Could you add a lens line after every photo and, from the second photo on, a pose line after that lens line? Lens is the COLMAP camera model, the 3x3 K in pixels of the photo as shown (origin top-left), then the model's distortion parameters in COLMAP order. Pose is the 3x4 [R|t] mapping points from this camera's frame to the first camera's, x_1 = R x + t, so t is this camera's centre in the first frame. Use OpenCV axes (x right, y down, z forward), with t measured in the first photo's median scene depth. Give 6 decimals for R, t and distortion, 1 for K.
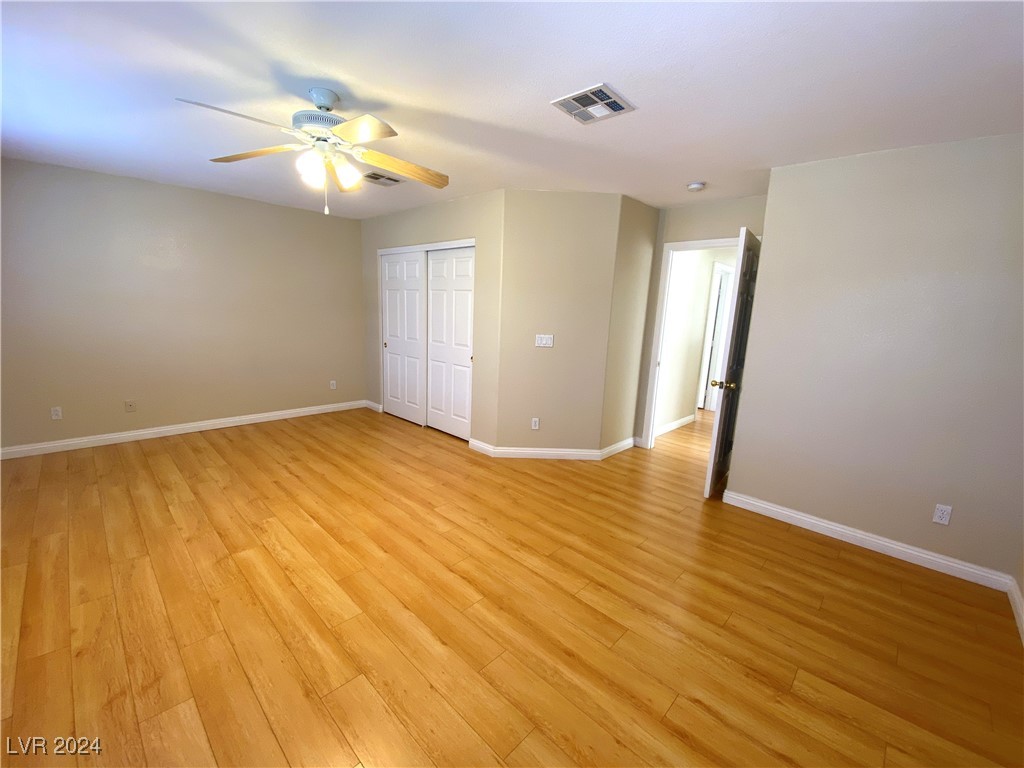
lens RADIAL K [[419.1, 0, 515.7], [0, 419.1, 385.0], [0, 0, 1]] dist [-0.001200, -0.003901]
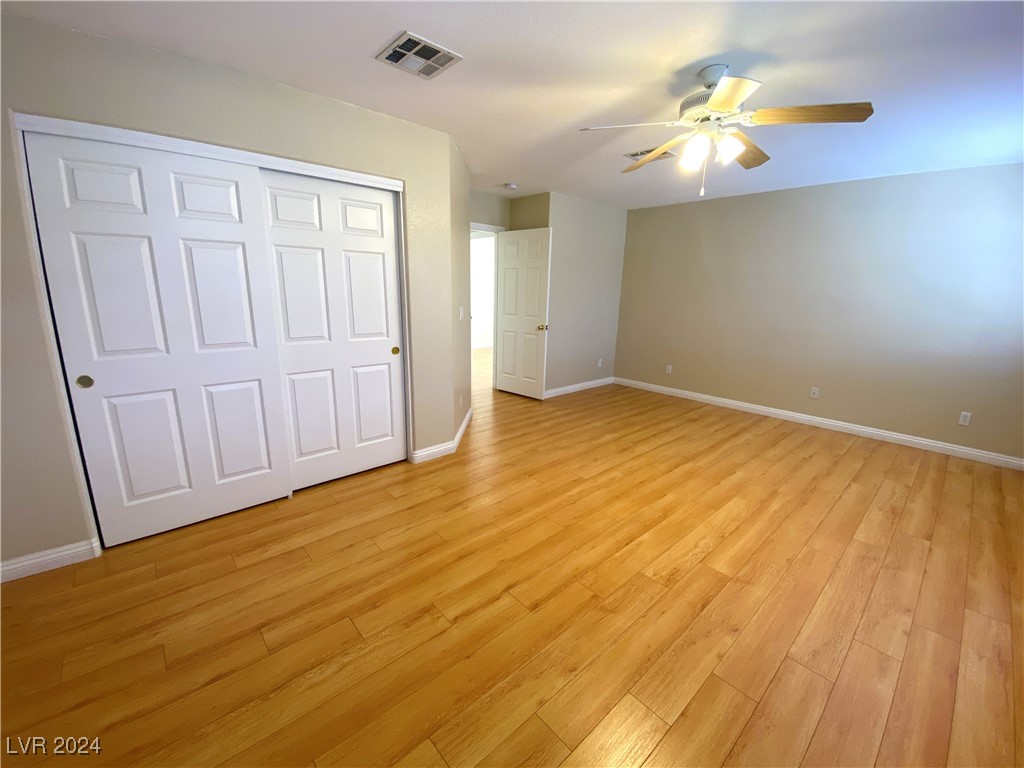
lens RADIAL K [[419.1, 0, 514.5], [0, 419.1, 380.7], [0, 0, 1]] dist [-0.001200, -0.003901]
pose [[0.078398, -0.259960, 0.962432, -1.387429], [0.170708, 0.954645, 0.243951, -0.265931], [-0.982198, 0.145169, 0.119220, 1.225528]]
